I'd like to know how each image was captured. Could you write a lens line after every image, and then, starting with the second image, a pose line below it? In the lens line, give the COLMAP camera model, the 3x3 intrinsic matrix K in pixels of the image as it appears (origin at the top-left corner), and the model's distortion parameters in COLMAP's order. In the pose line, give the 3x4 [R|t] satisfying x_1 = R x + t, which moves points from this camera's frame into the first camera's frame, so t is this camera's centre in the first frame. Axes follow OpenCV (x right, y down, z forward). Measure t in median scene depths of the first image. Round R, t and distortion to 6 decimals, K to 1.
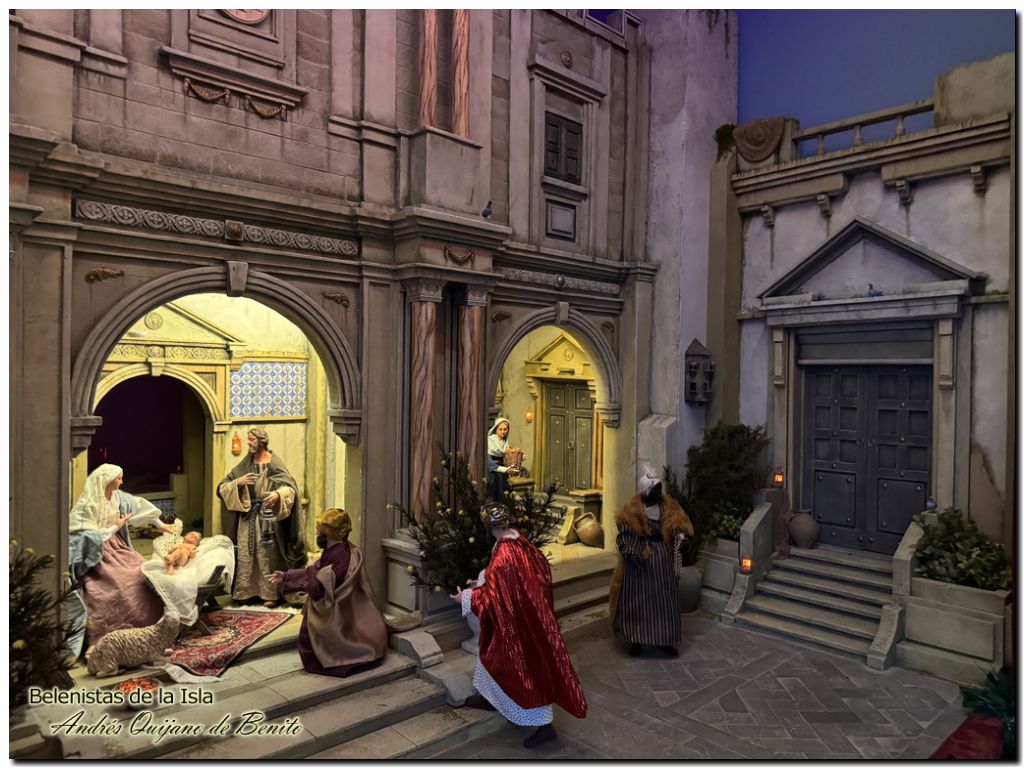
lens RADIAL K [[709.2, 0, 522.9], [0, 709.2, 389.2], [0, 0, 1]] dist [0.073345, -0.102207]
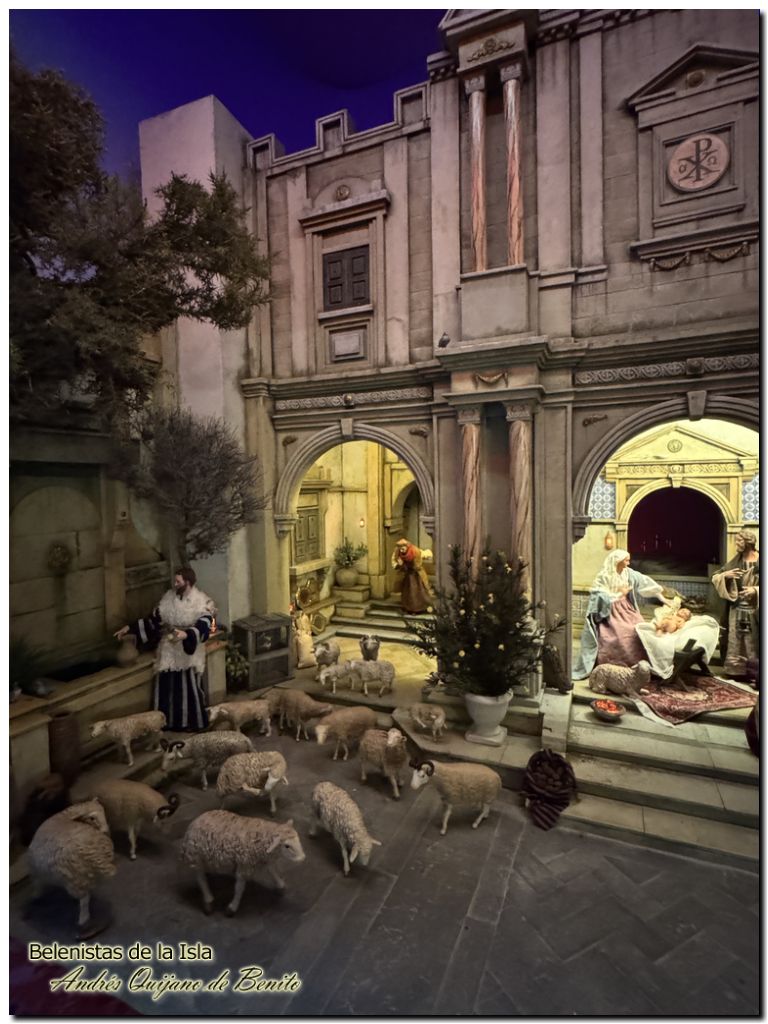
lens RADIAL K [[512.2, 0, 385.3], [0, 512.2, 507.5], [0, 0, 1]] dist [0.000671, 0.000188]
pose [[0.385101, 0.008829, -0.922832, 0.185306], [0.006695, 0.999901, 0.012360, 0.003880], [0.922850, -0.010938, 0.385004, 0.166902]]
